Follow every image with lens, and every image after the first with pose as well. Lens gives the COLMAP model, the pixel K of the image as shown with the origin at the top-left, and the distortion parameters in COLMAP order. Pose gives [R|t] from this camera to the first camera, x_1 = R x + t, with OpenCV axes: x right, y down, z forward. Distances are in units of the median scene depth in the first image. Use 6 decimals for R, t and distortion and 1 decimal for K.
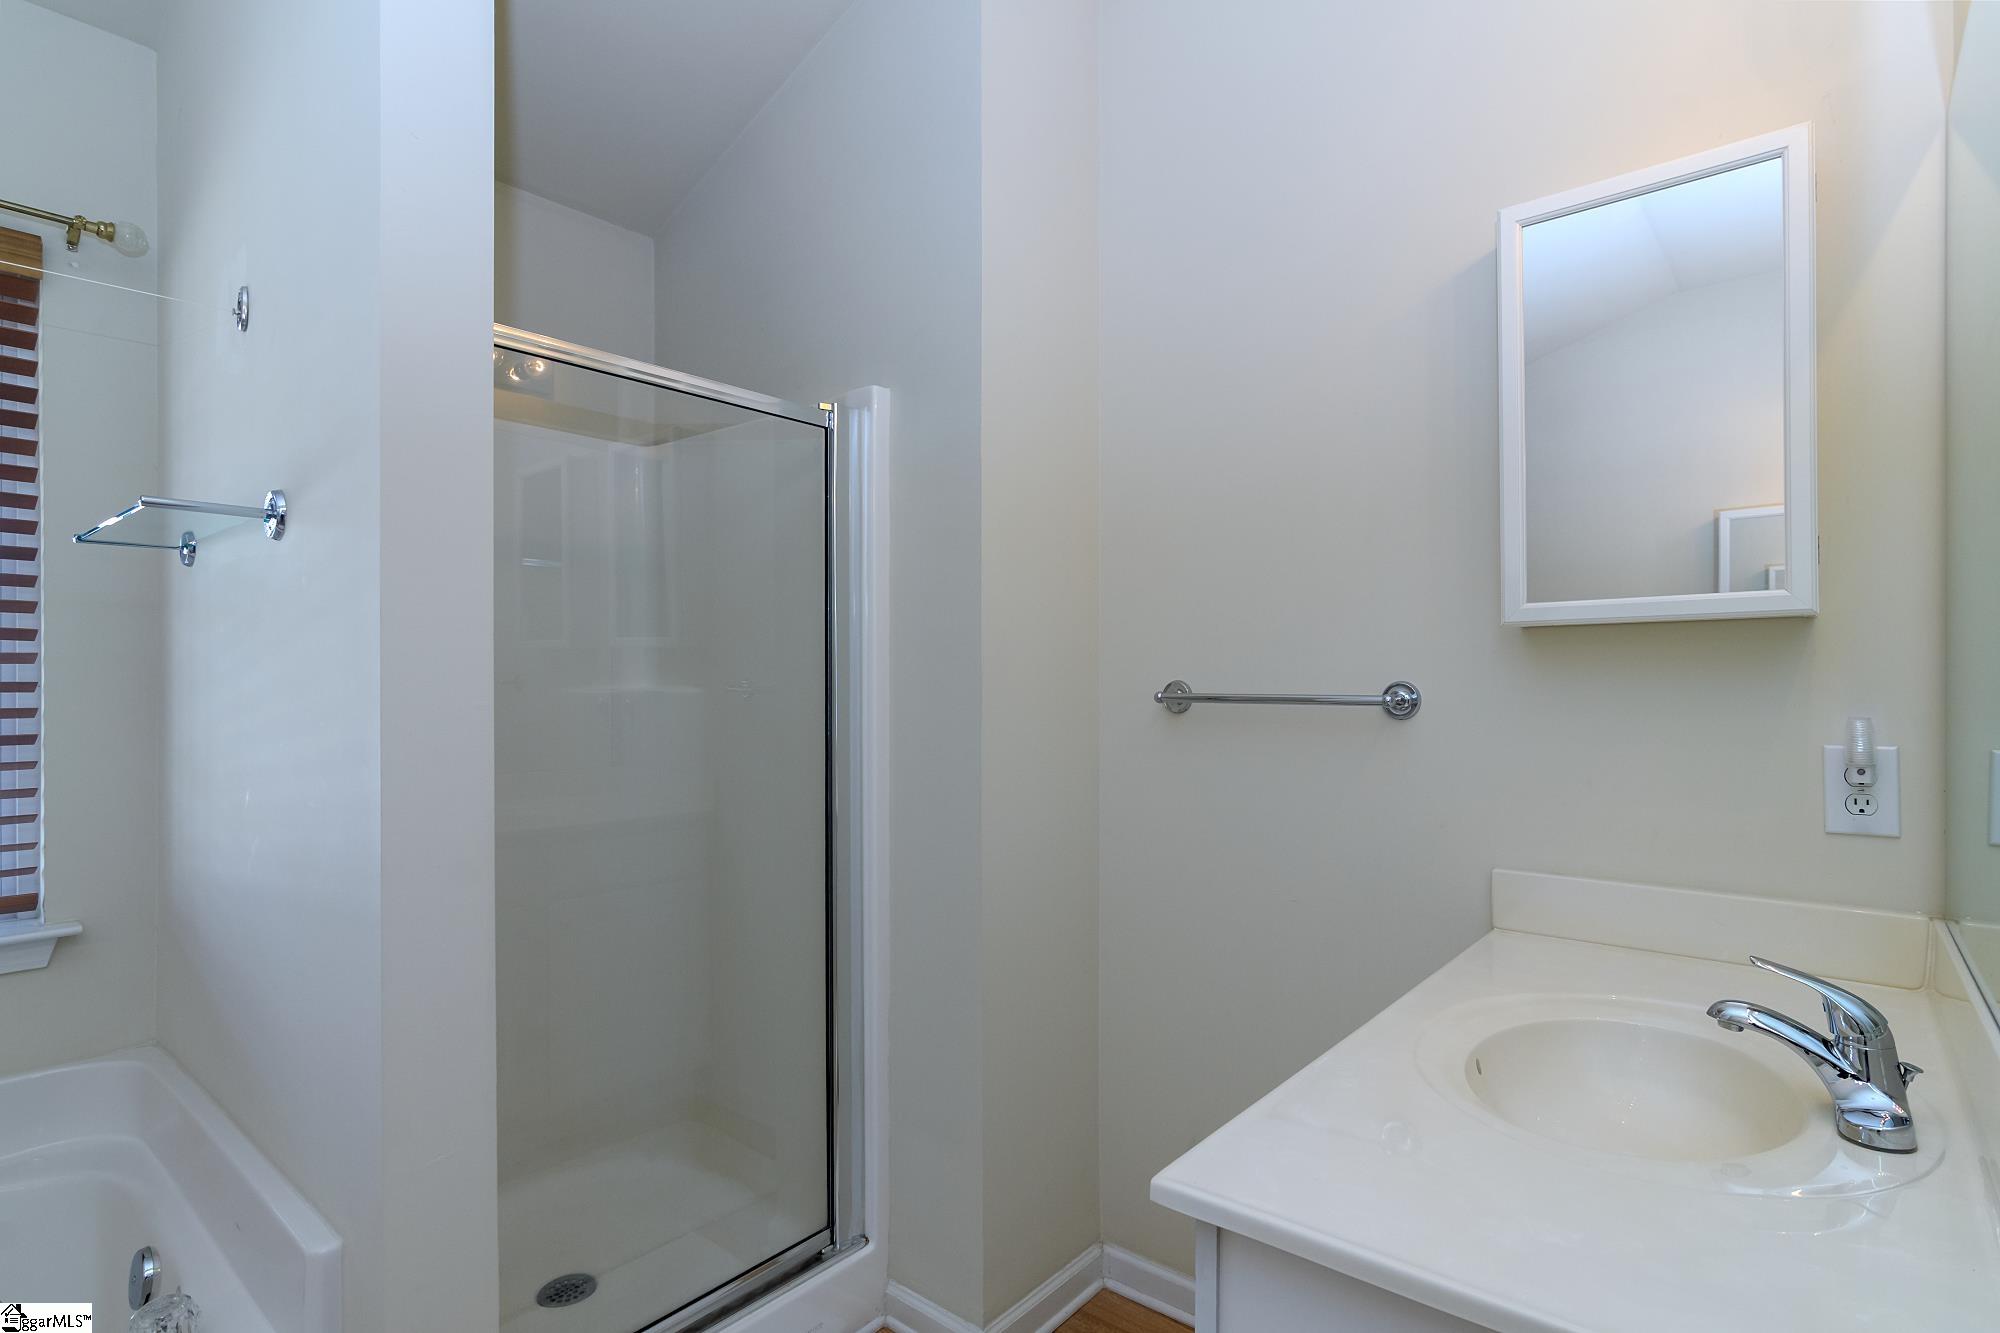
lens RADIAL K [[990.8, 0, 1043.3], [0, 990.8, 673.6], [0, 0, 1]] dist [-0.002381, -0.000042]
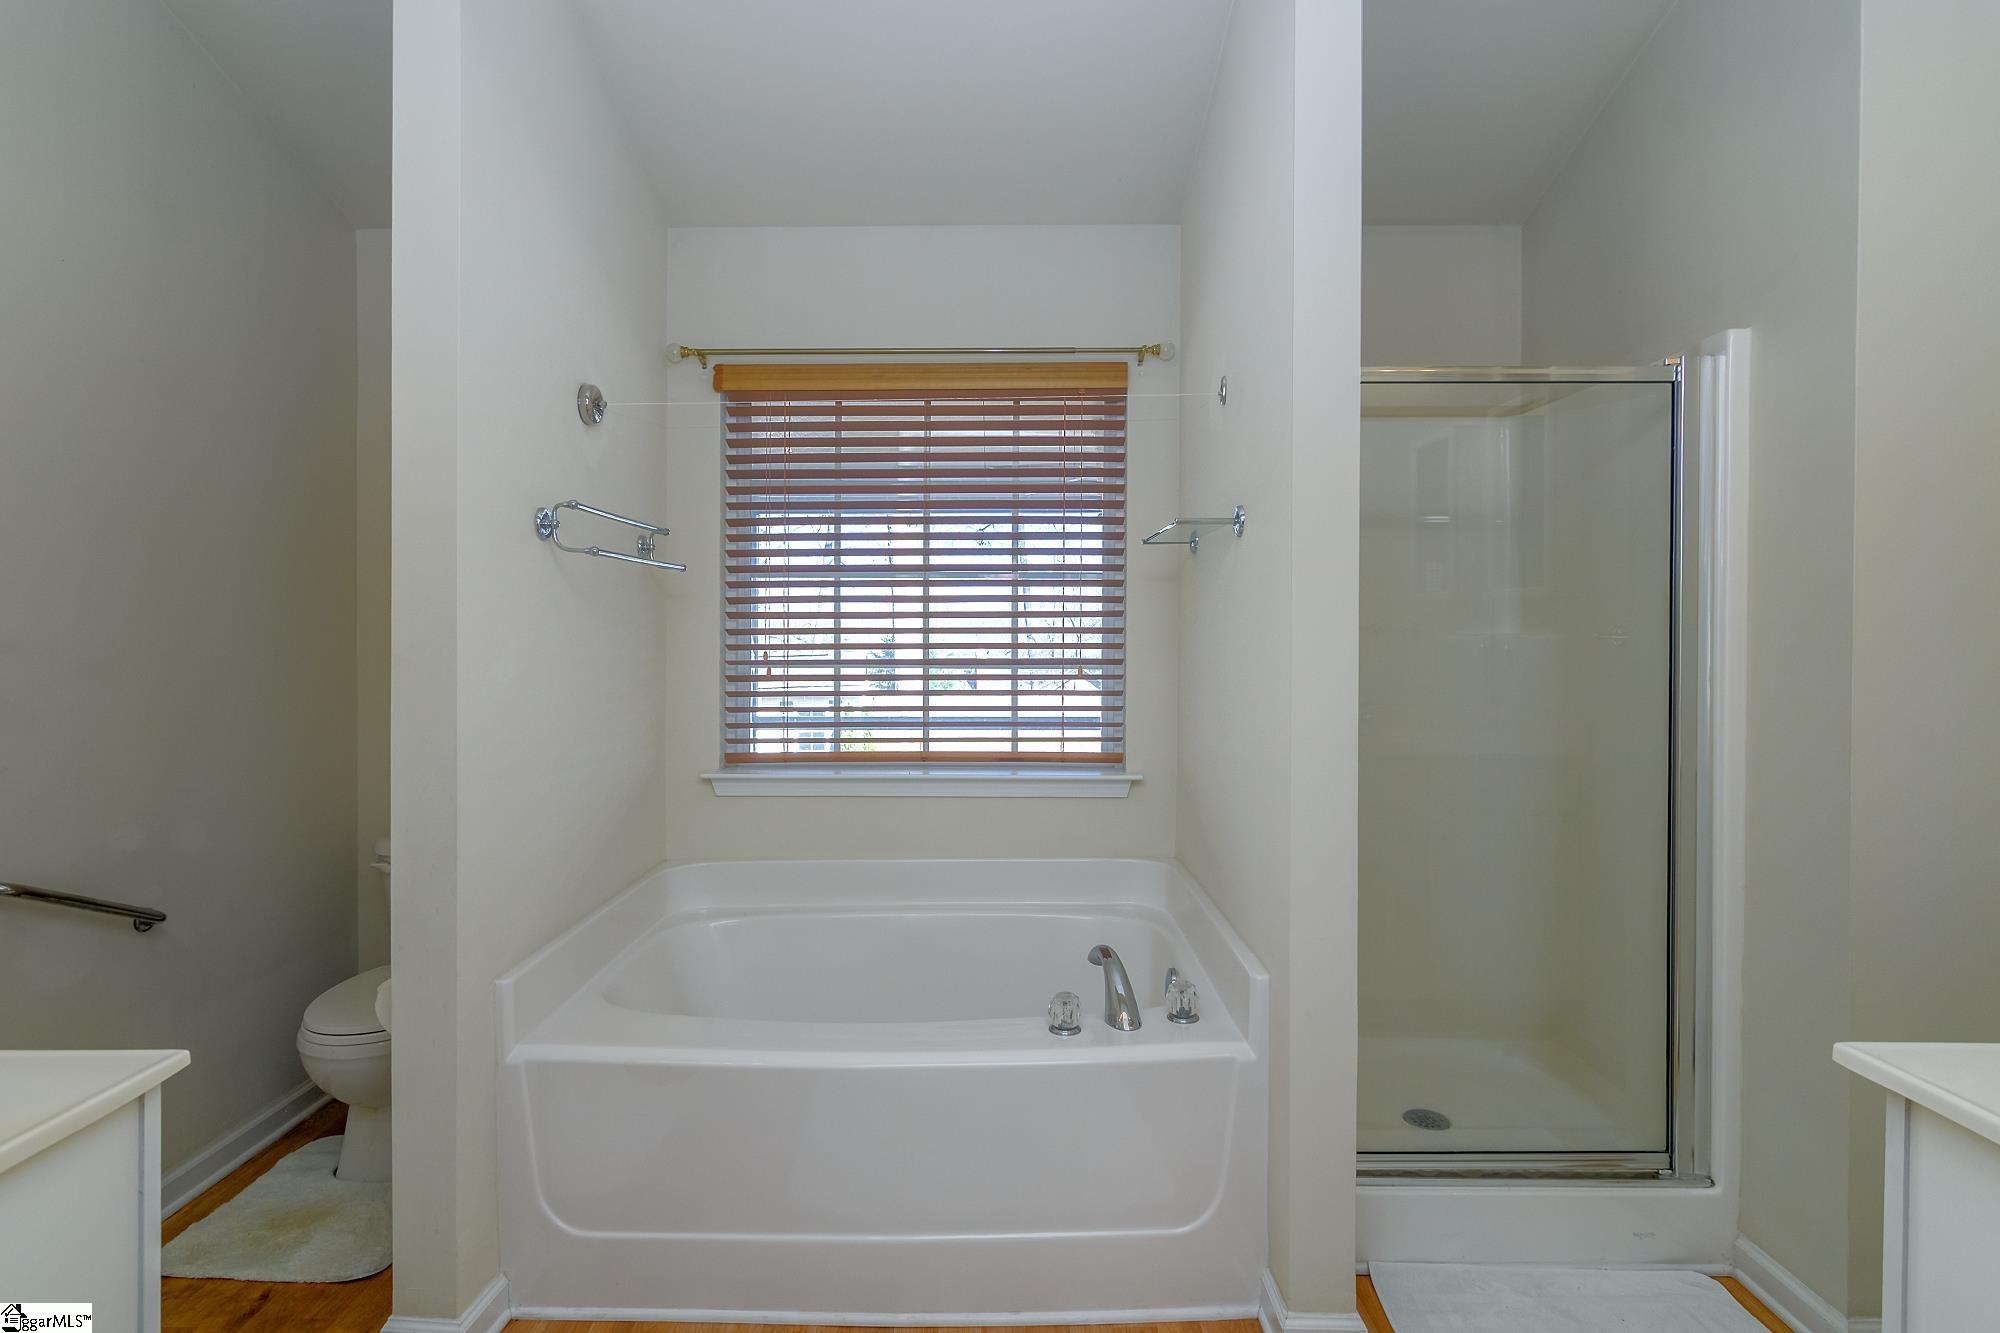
lens RADIAL K [[990.8, 0, 1000.1], [0, 990.8, 650.5], [0, 0, 1]] dist [-0.002381, -0.000042]
pose [[0.621747, 0.018207, -0.783007, 0.156639], [0.000123, 0.999727, 0.023344, 0.008199], [0.783218, -0.014610, 0.621575, -0.194955]]
